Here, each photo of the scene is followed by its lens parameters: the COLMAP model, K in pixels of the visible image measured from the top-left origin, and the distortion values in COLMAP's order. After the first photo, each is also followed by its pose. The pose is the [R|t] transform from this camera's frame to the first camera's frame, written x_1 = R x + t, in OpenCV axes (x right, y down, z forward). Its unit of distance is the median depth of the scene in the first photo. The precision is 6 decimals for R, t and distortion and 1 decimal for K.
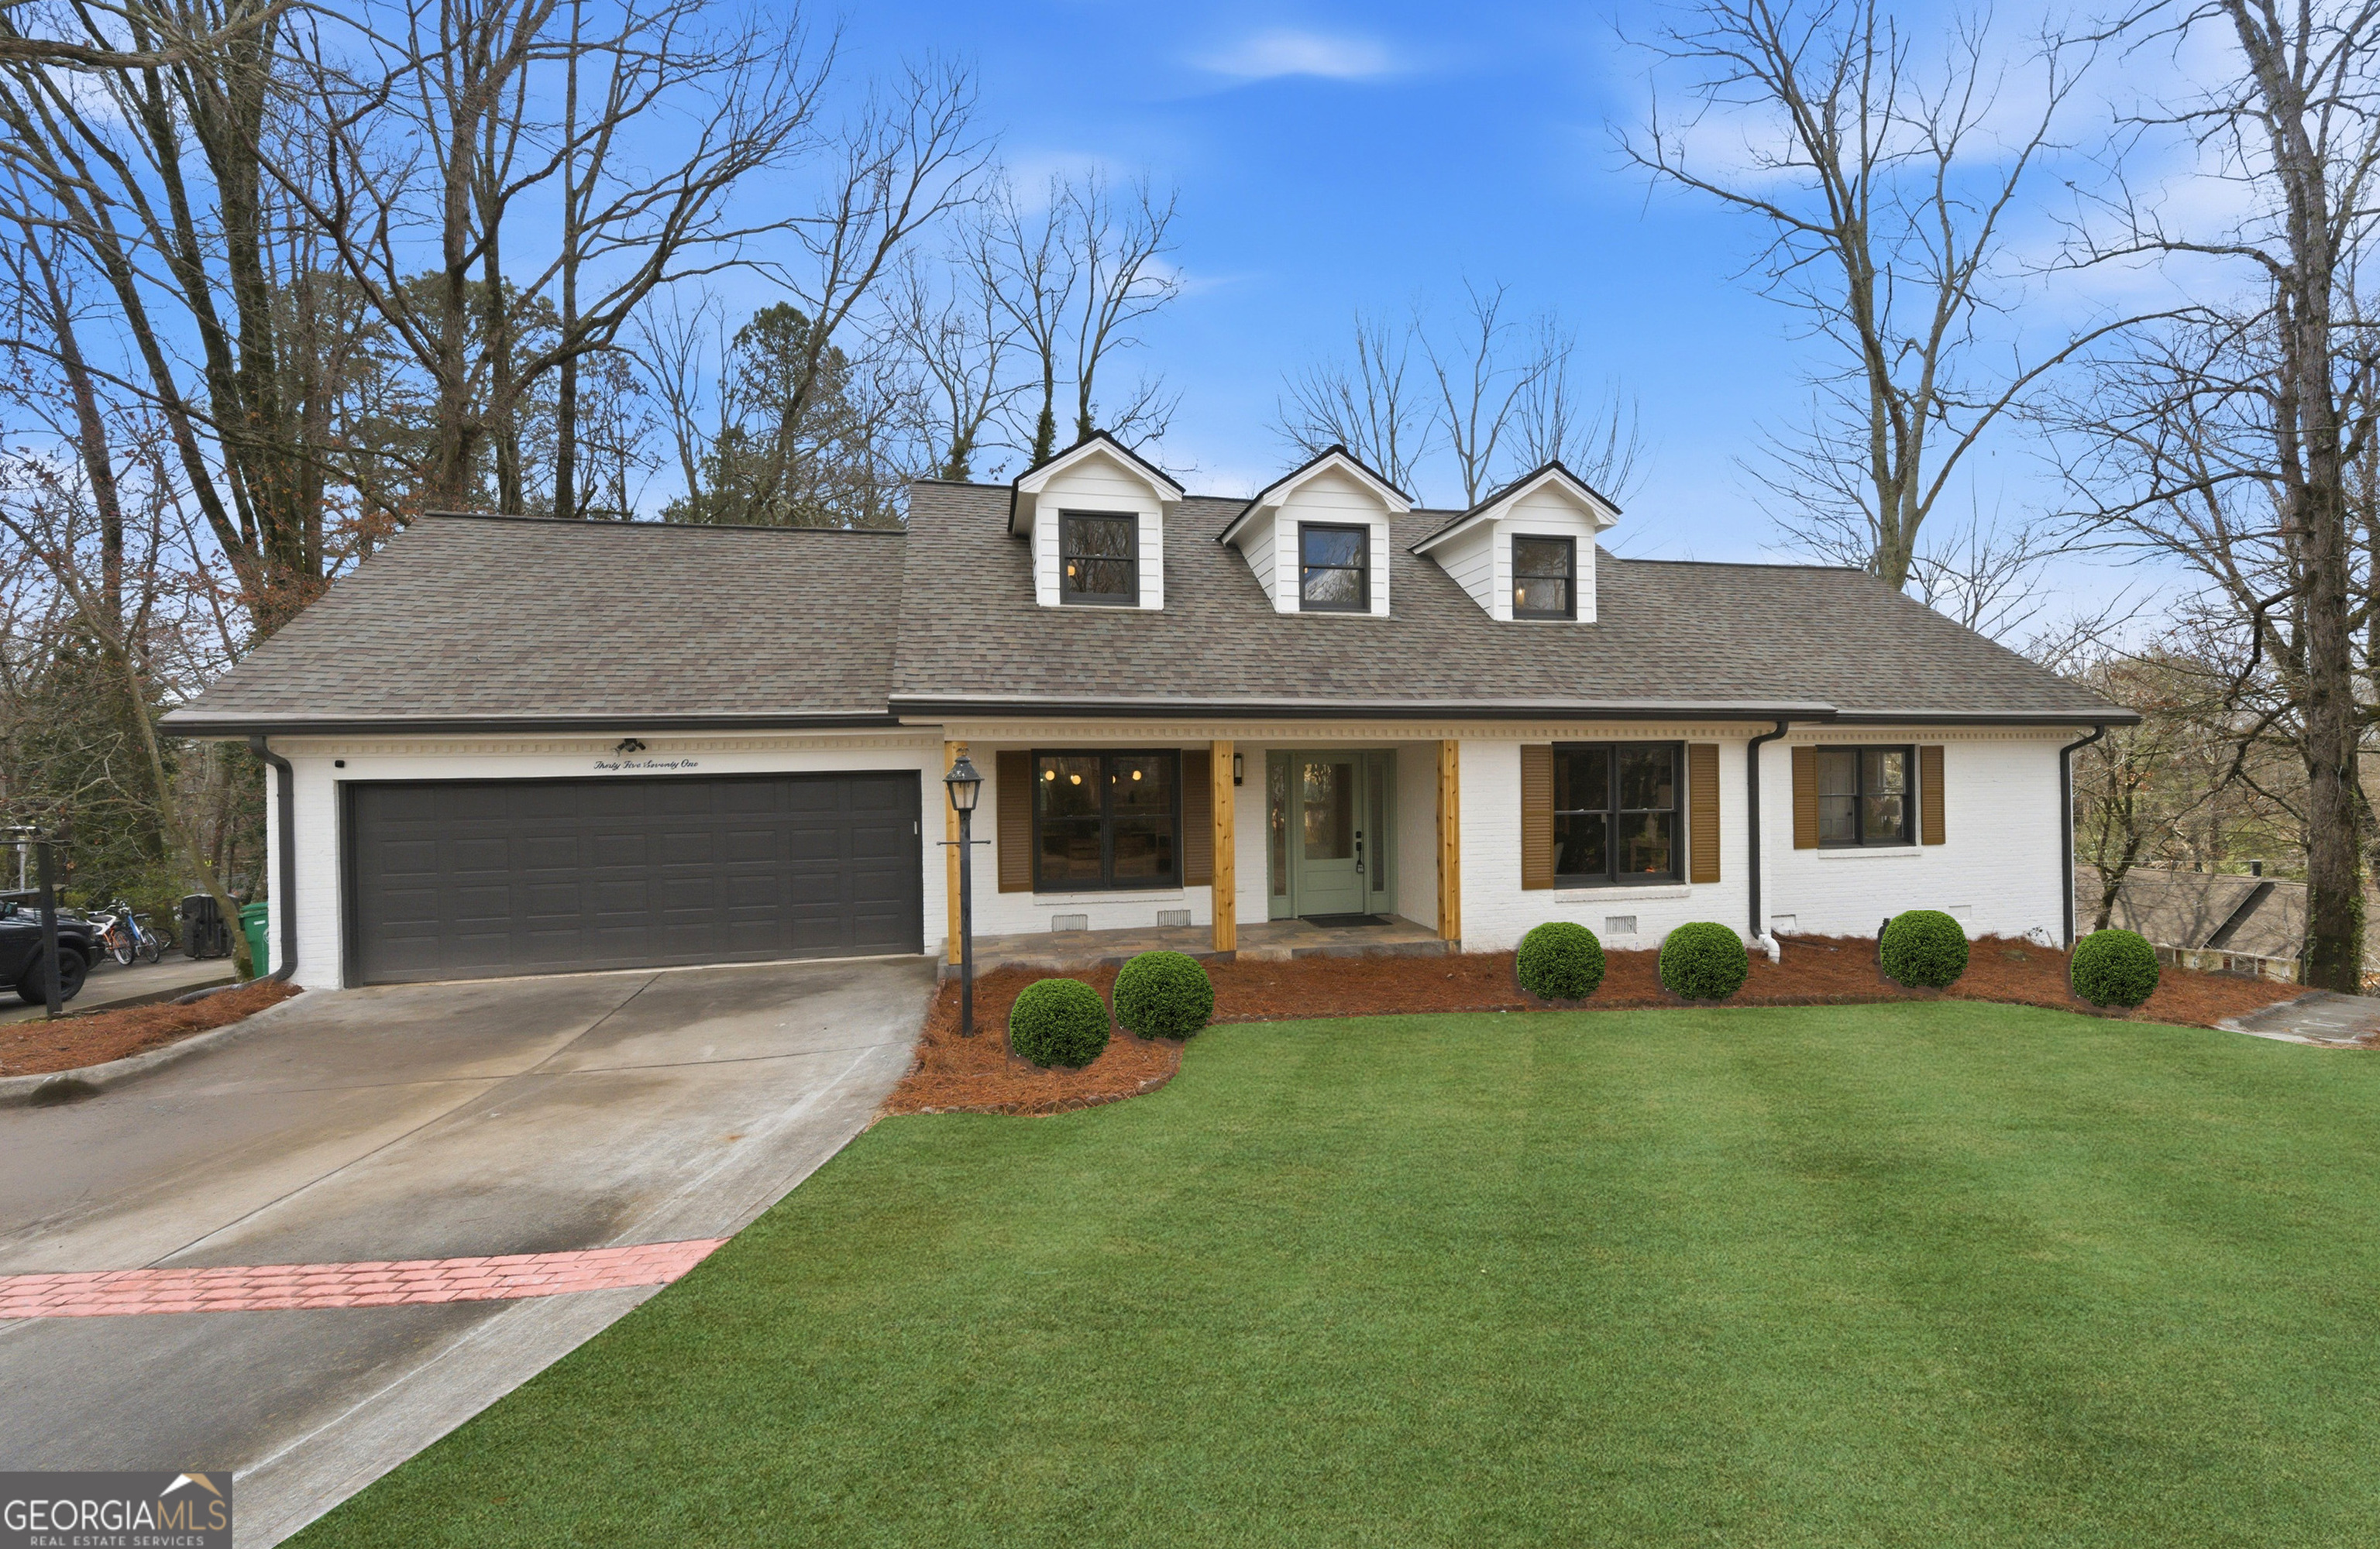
lens RADIAL K [[1093.7, 0, 1190.2], [0, 1093.7, 757.9], [0, 0, 1]] dist [0.021364, 0.001527]
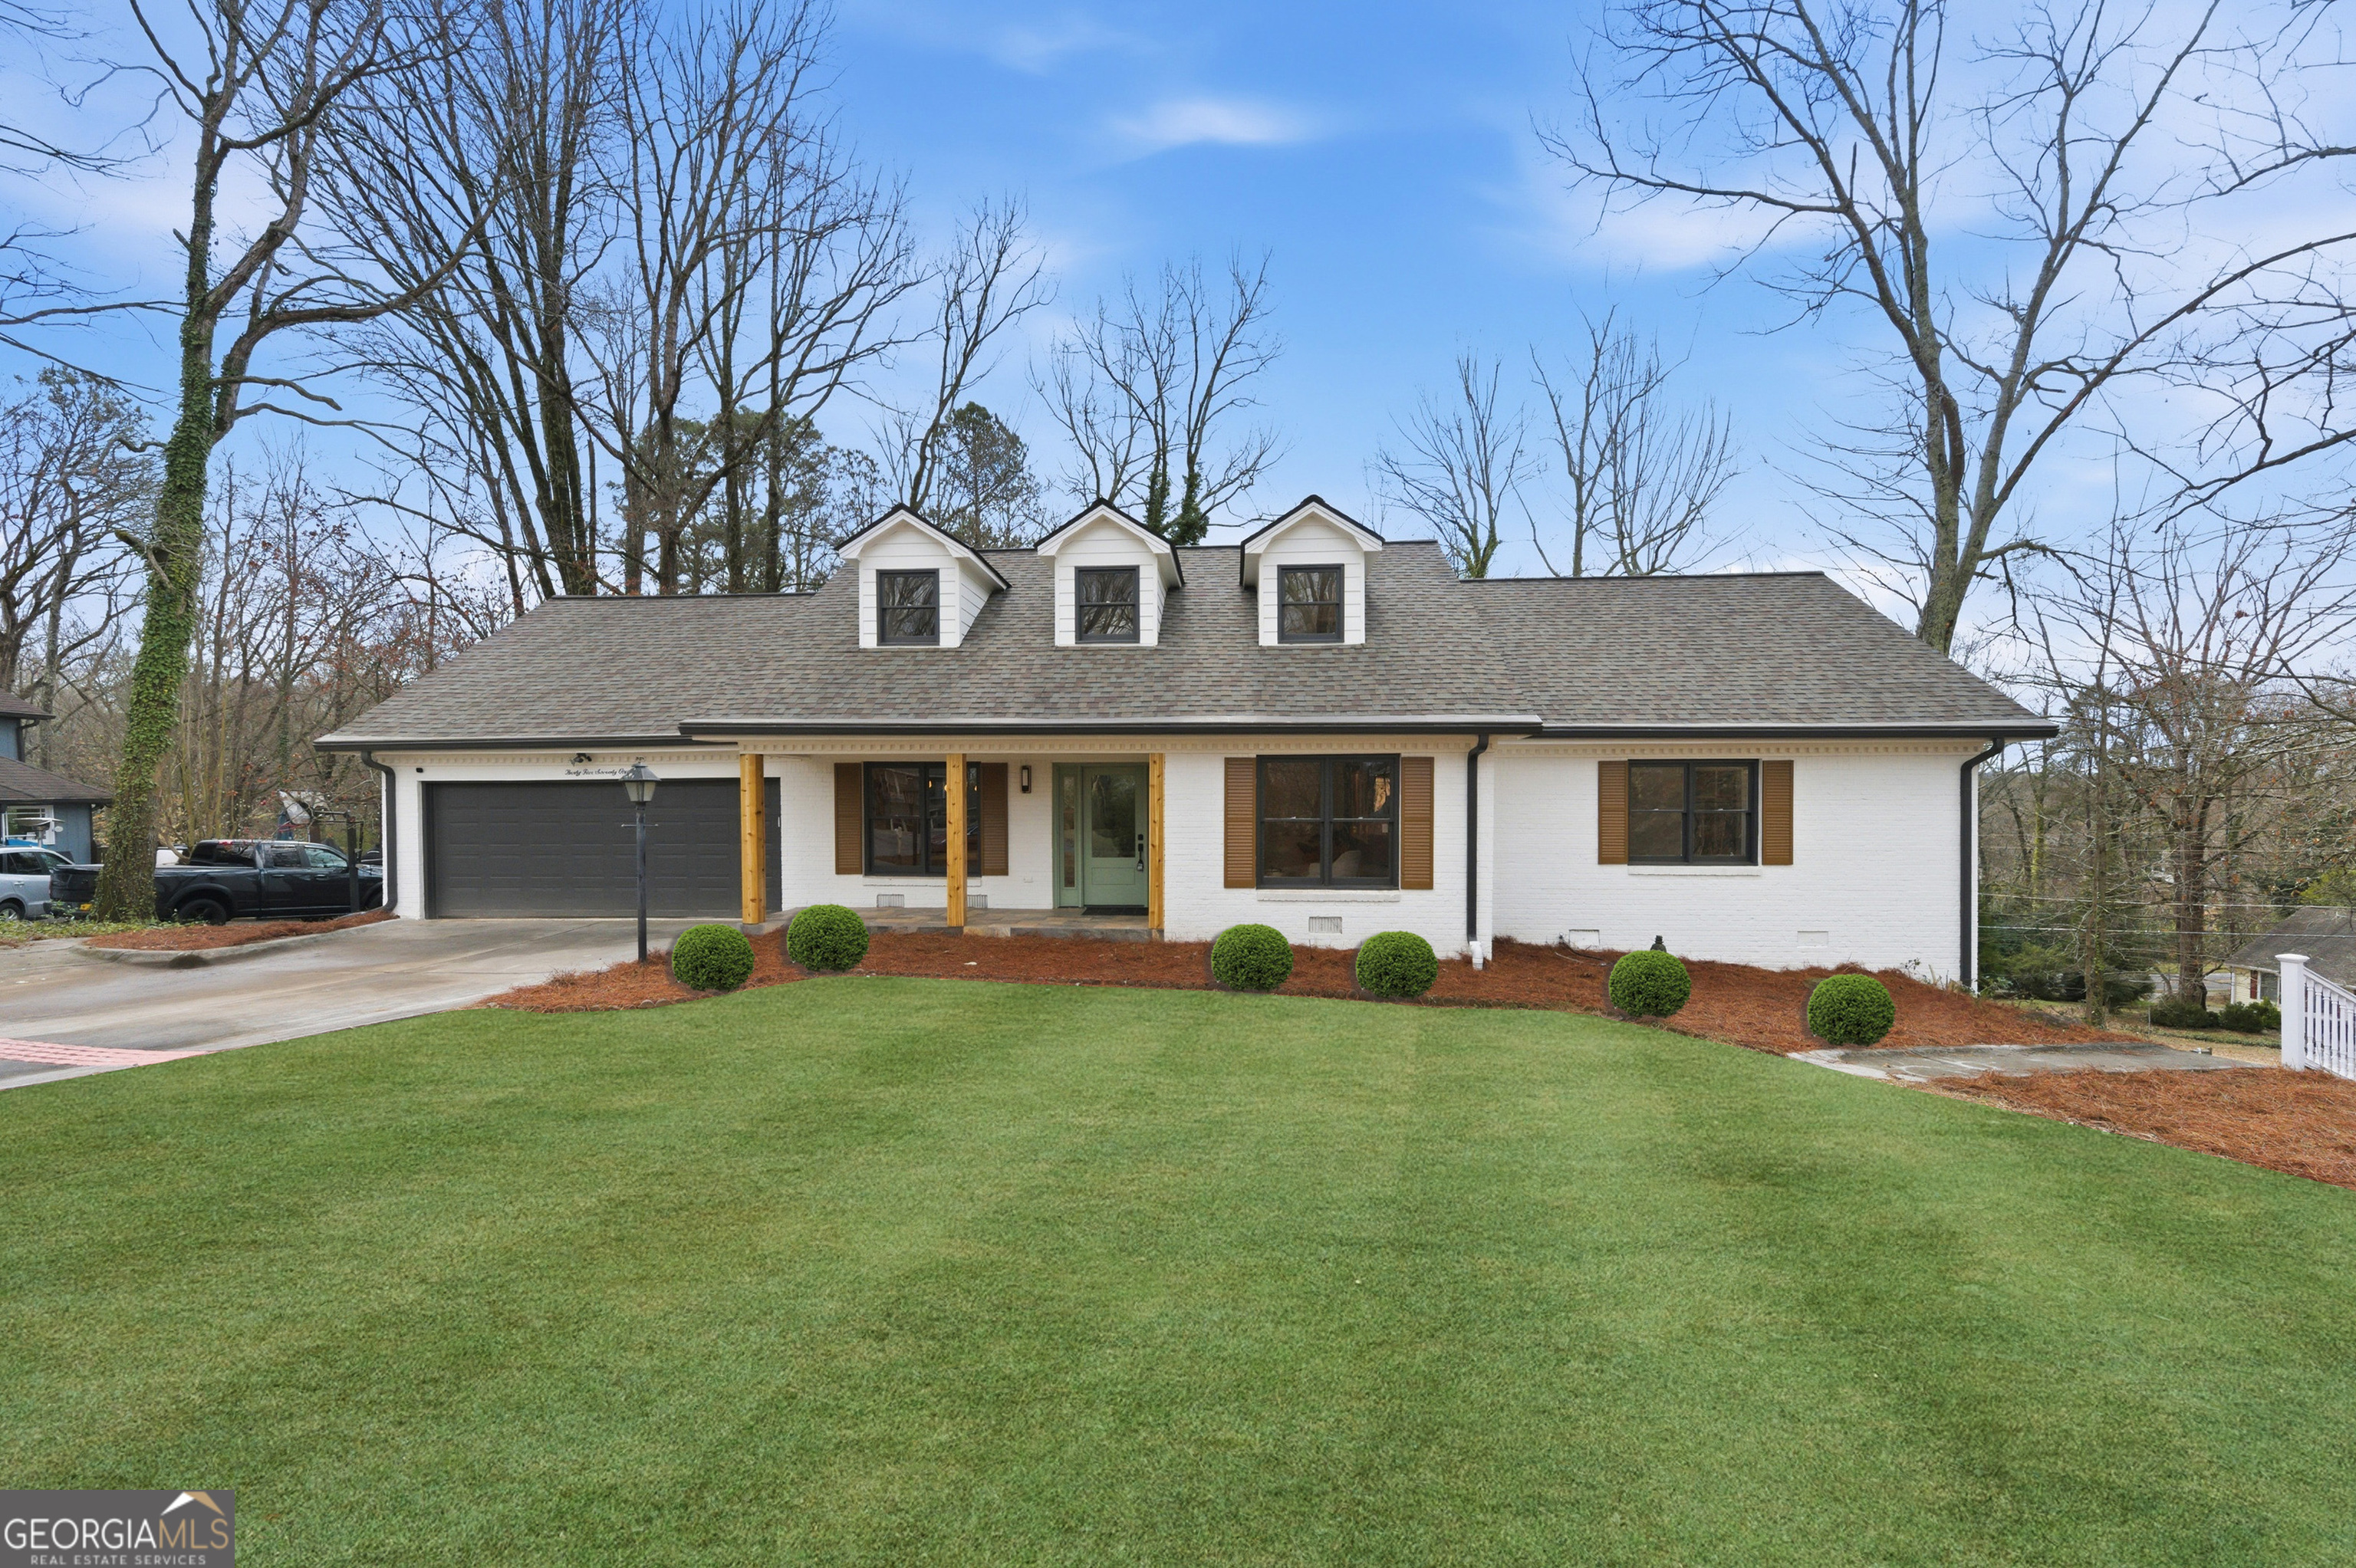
lens RADIAL K [[964.1, 0, 1178.0], [0, 964.1, 797.8], [0, 0, 1]] dist [0.023084, -0.000920]
pose [[0.945926, 0.010571, -0.324210, 0.543386], [-0.006662, 0.999891, 0.013166, 0.015801], [0.324314, -0.010294, 0.945893, 0.059283]]
